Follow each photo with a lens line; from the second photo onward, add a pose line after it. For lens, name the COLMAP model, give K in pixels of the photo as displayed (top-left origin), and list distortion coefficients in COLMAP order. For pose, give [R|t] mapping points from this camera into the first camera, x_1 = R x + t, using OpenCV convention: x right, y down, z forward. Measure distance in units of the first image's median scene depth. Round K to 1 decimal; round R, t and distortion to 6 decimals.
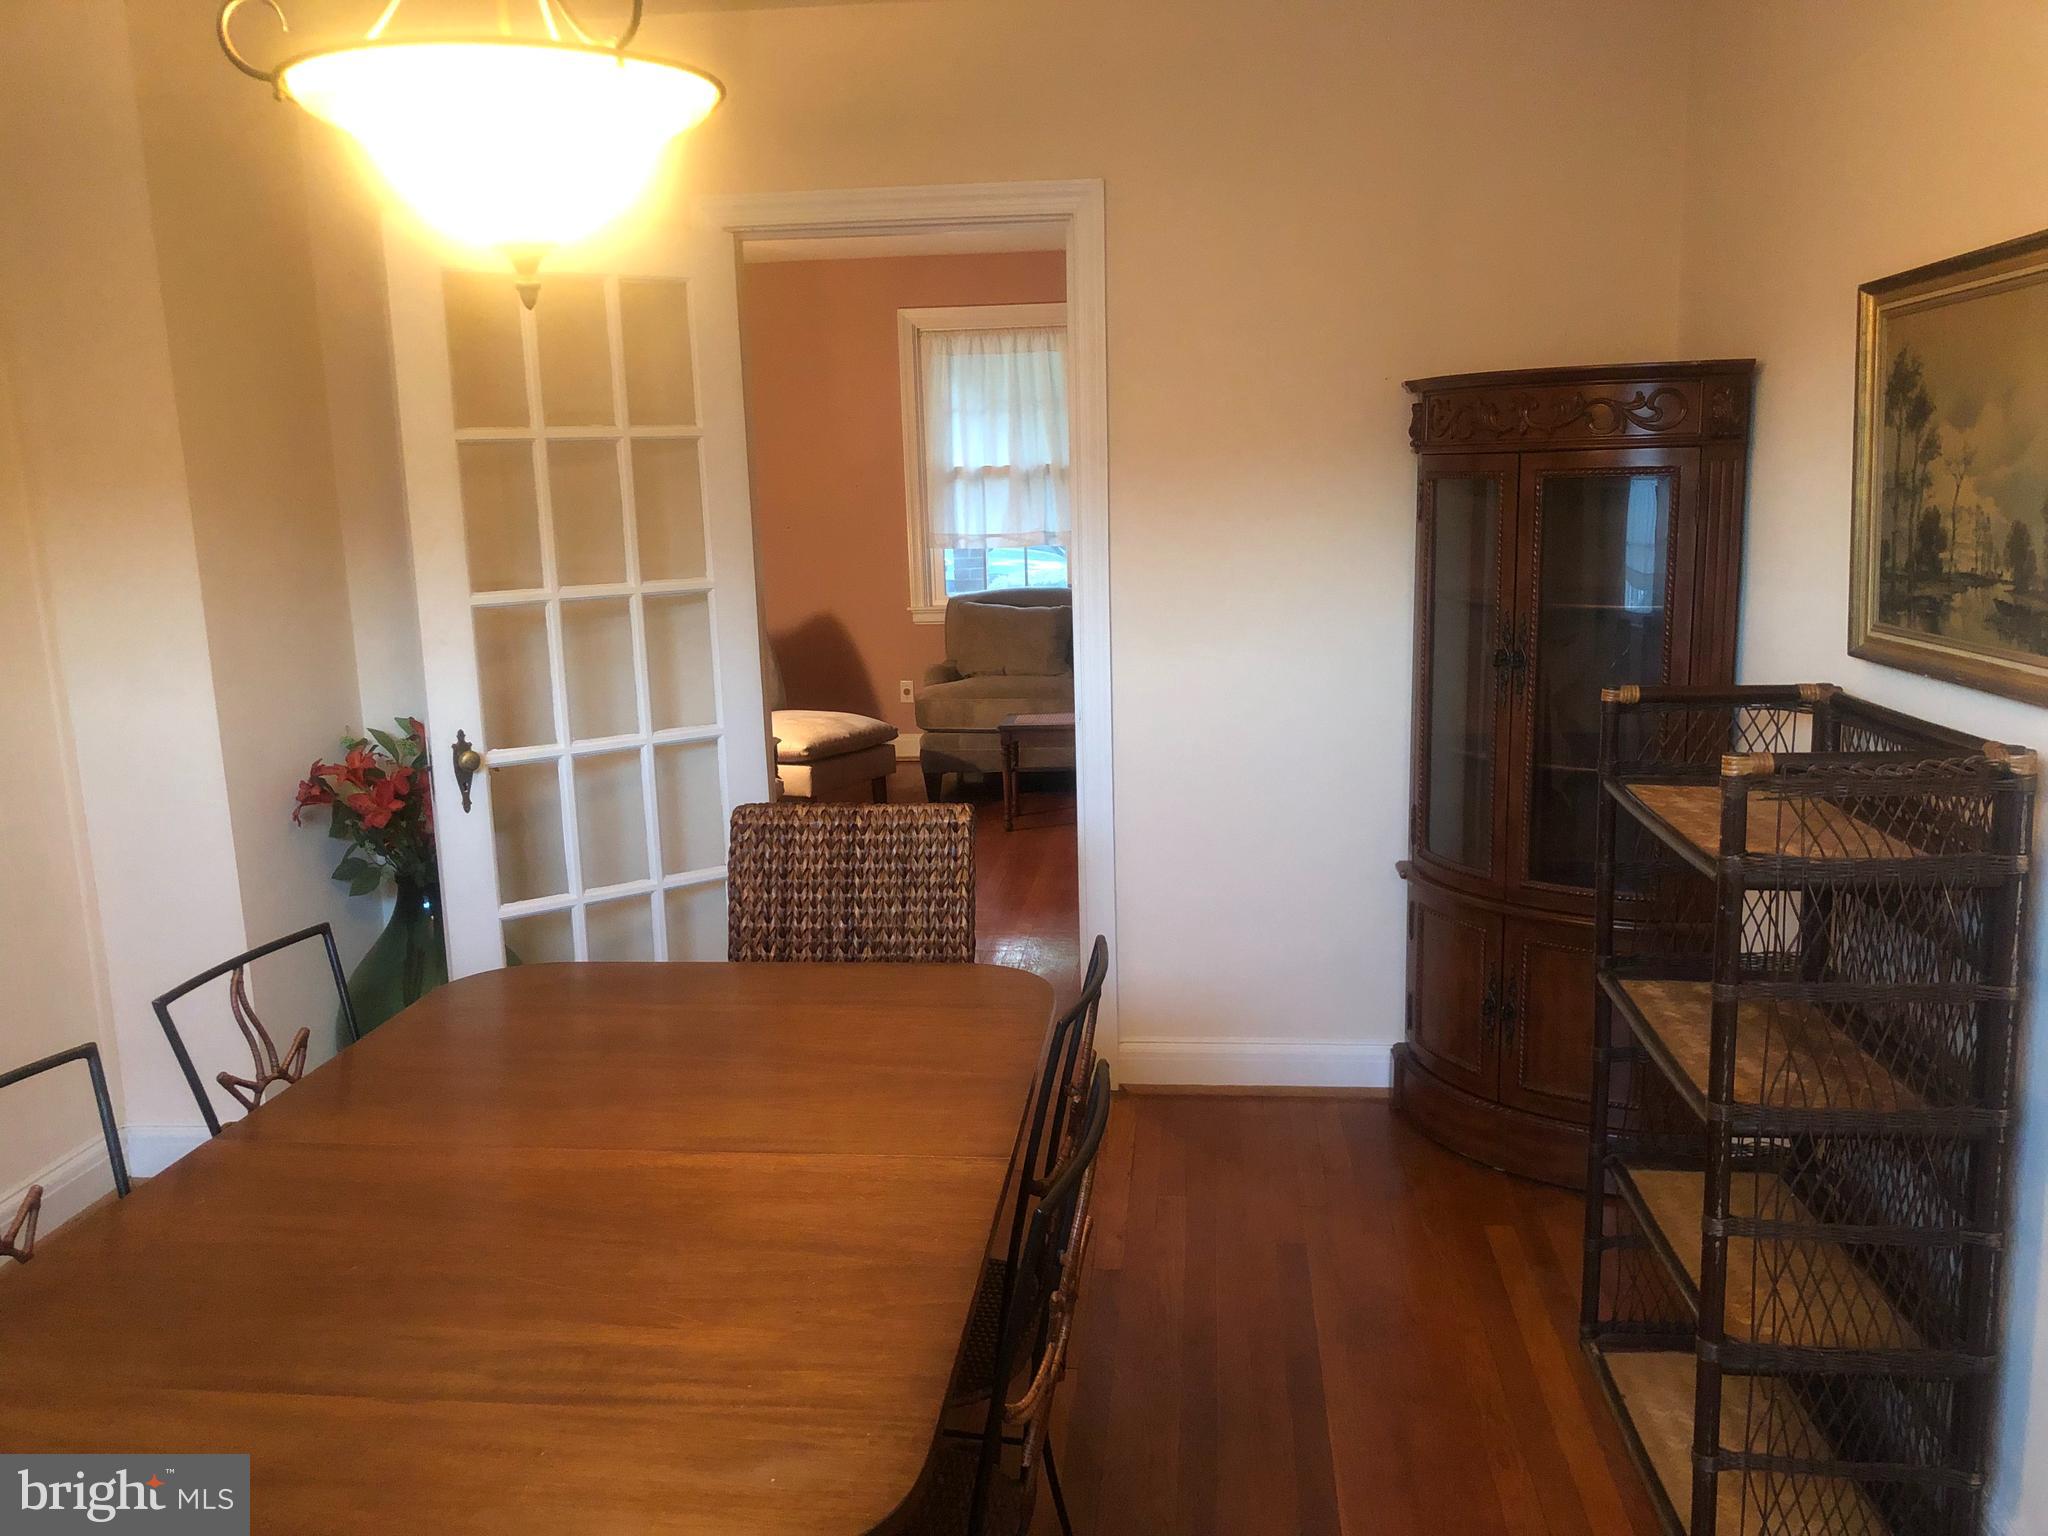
lens RADIAL K [[1664.6, 0, 1030.7], [0, 1664.6, 780.0], [0, 0, 1]] dist [0.037963, -0.042506]
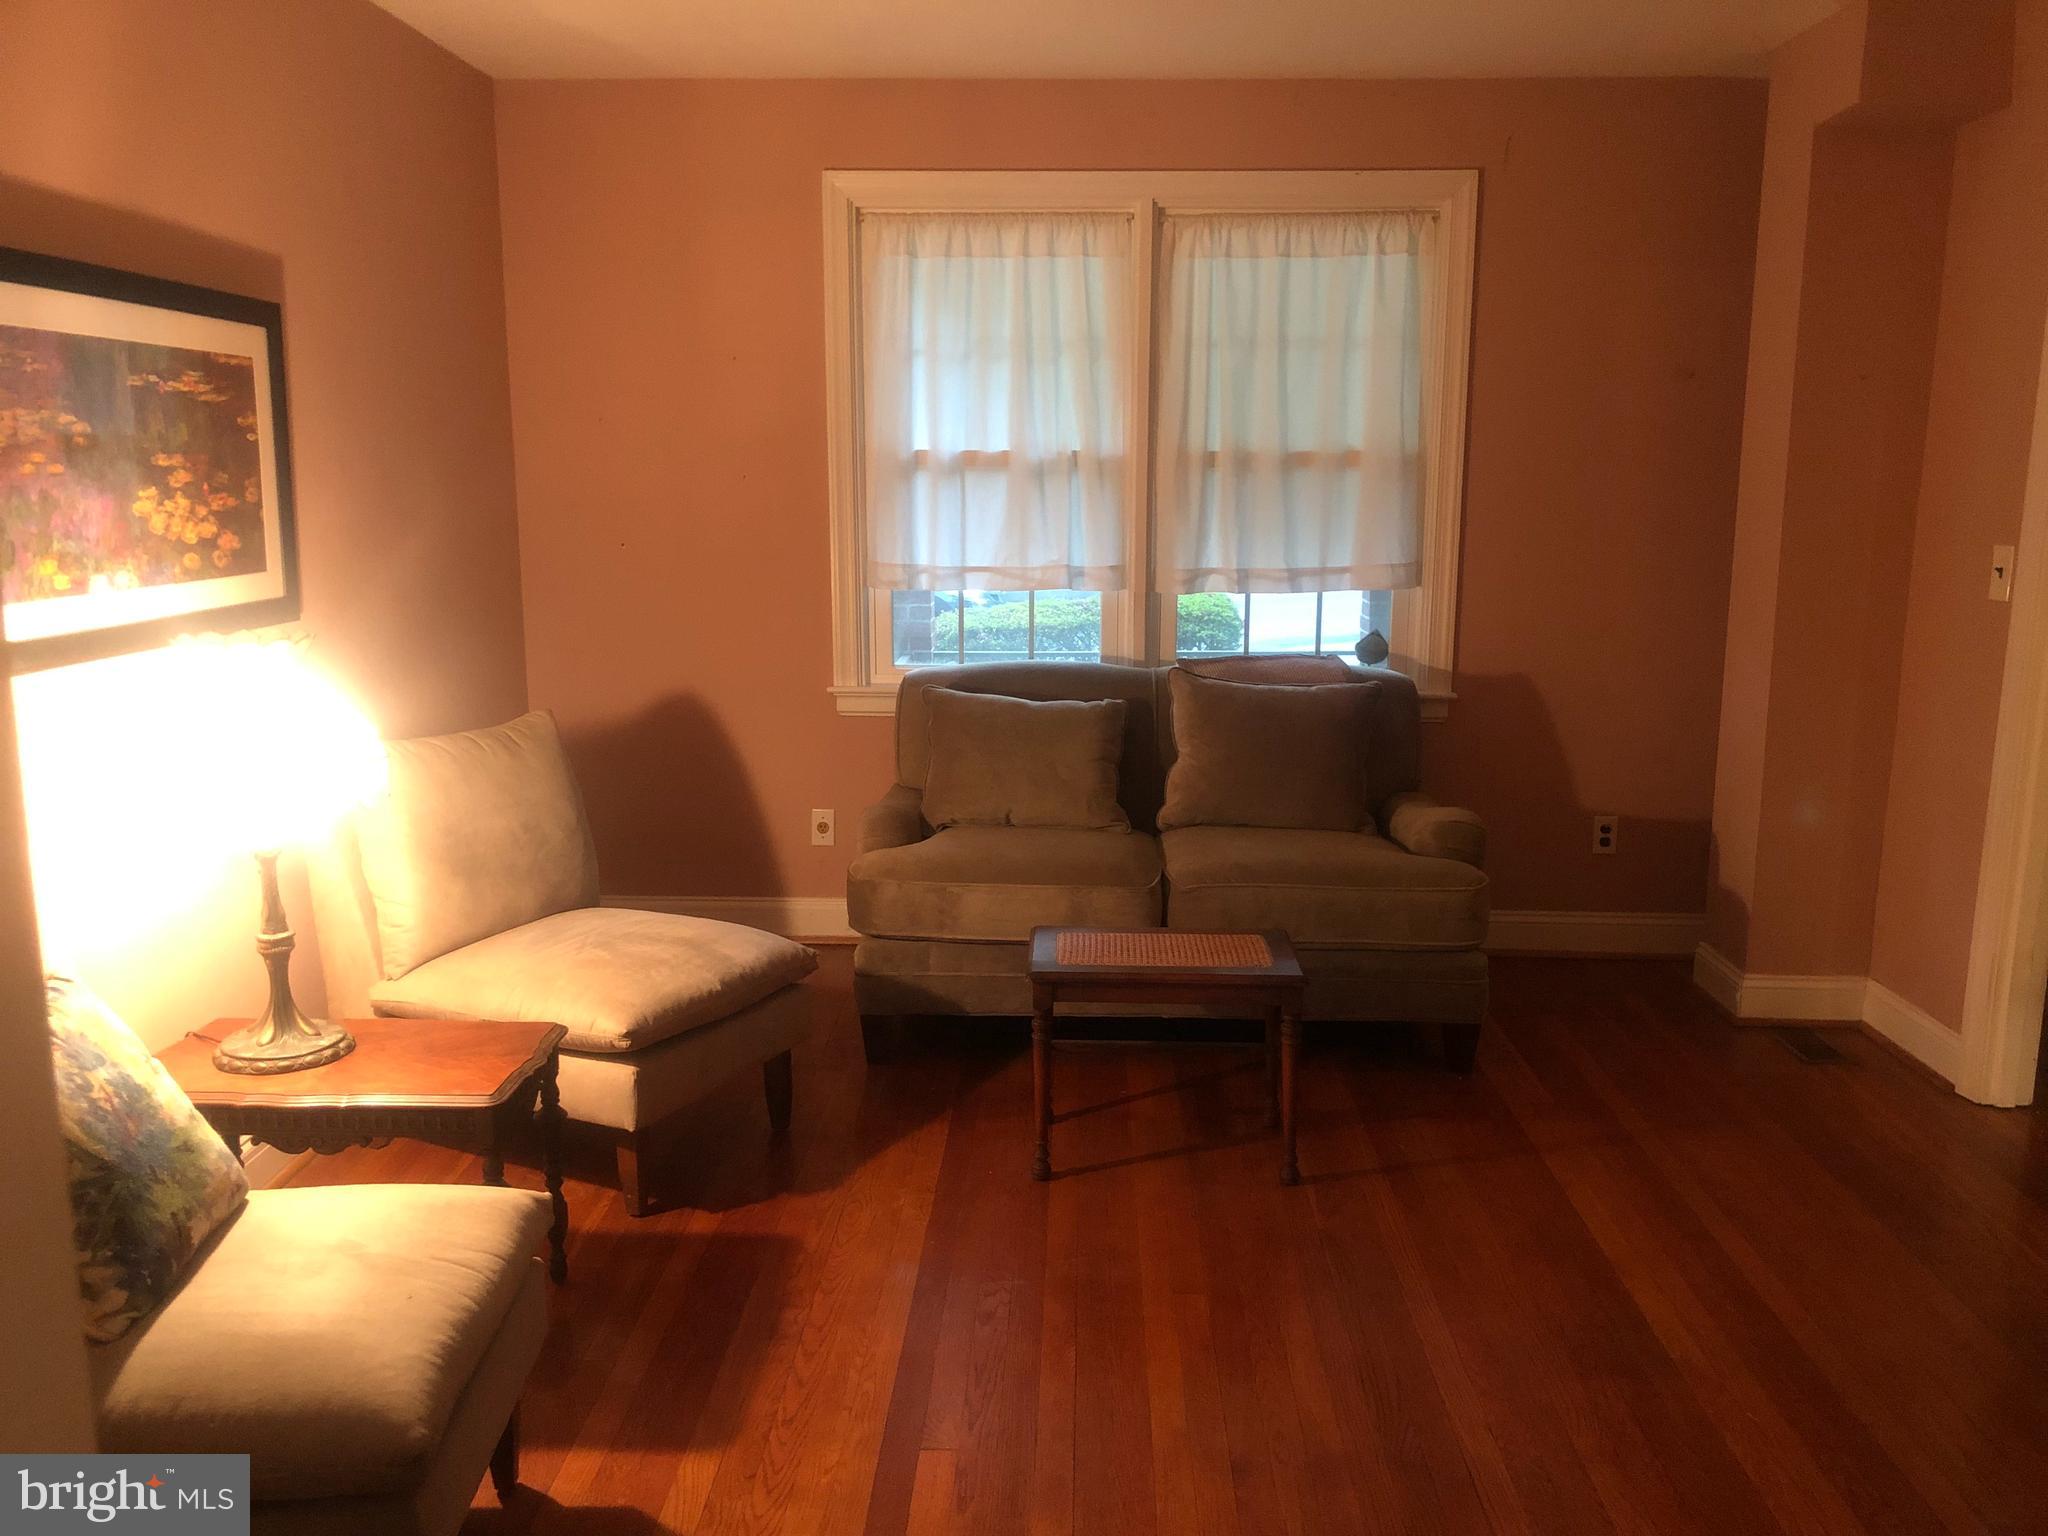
lens RADIAL K [[1664.6, 0, 1057.3], [0, 1664.6, 781.6], [0, 0, 1]] dist [0.037963, -0.042506]
pose [[0.995795, 0.020451, 0.089300, -0.046147], [-0.020398, 0.999791, -0.001514, -0.072506], [-0.089312, -0.000314, 0.996004, 0.417736]]
